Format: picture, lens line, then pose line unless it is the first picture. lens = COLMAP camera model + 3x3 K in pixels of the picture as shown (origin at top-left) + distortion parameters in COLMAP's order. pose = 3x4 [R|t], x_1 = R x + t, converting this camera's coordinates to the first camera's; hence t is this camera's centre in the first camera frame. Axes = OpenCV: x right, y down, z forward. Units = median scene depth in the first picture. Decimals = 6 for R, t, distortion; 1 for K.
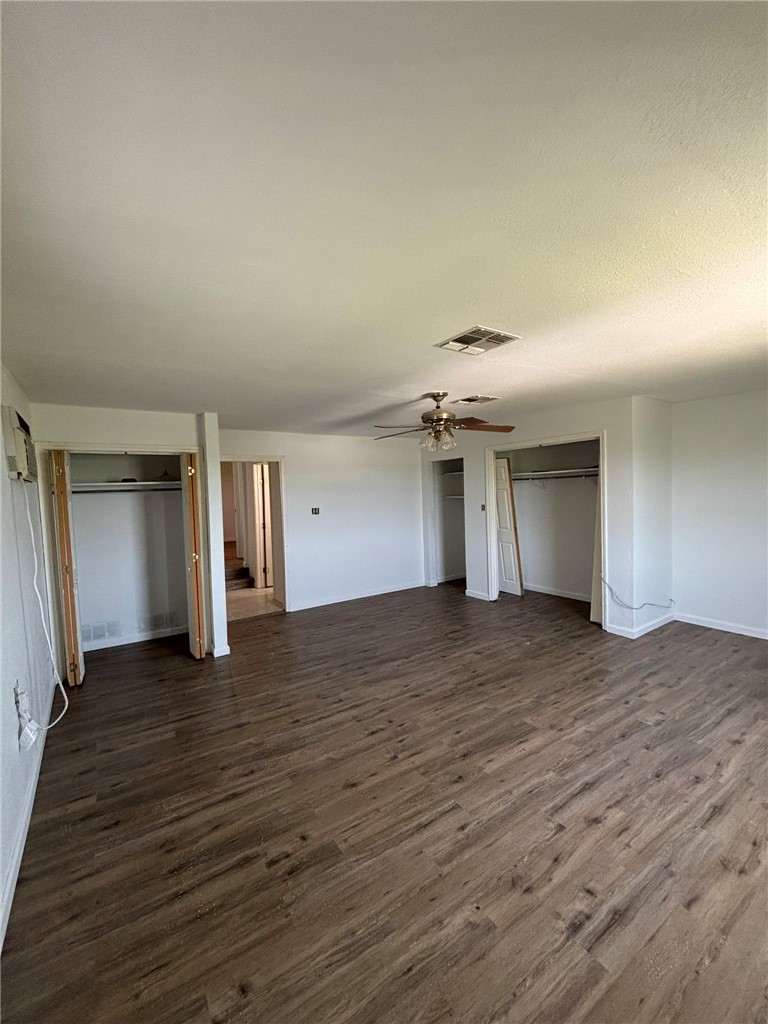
lens RADIAL K [[436.6, 0, 385.9], [0, 436.6, 510.0], [0, 0, 1]] dist [0.000384, 0.001556]
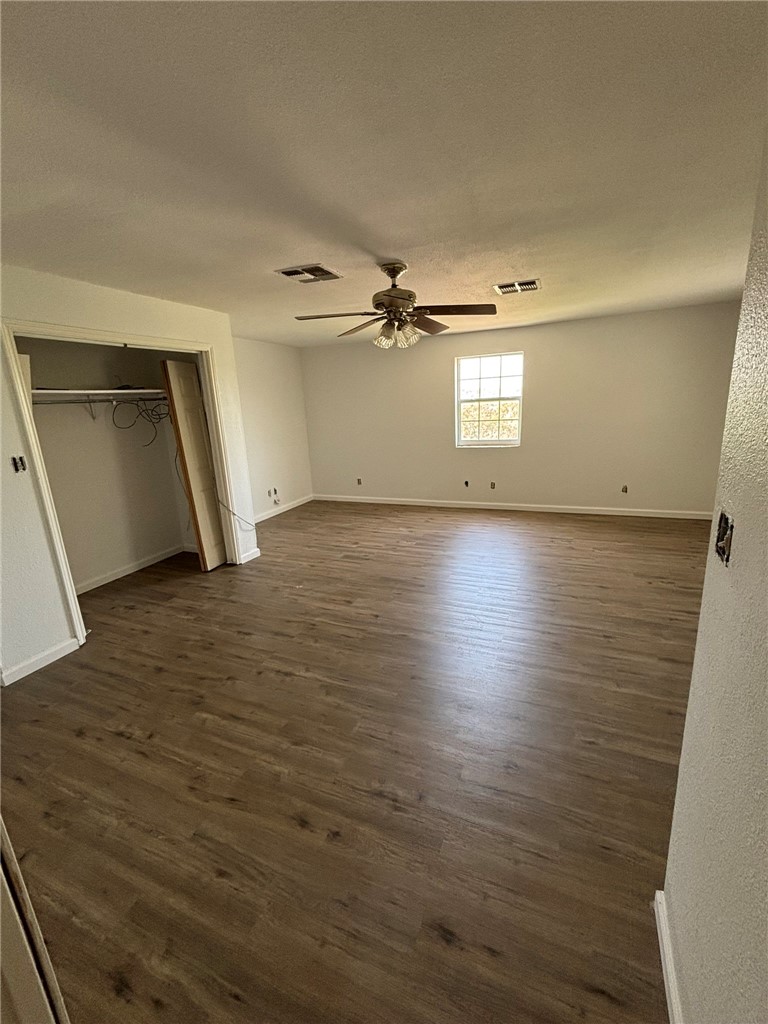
lens RADIAL K [[436.6, 0, 386.3], [0, 436.6, 514.3], [0, 0, 1]] dist [0.000384, 0.001556]
pose [[-0.548997, -0.154727, 0.821378, -0.564426], [0.104038, 0.962423, 0.250833, -0.046446], [-0.829324, 0.223162, -0.512270, 1.517286]]
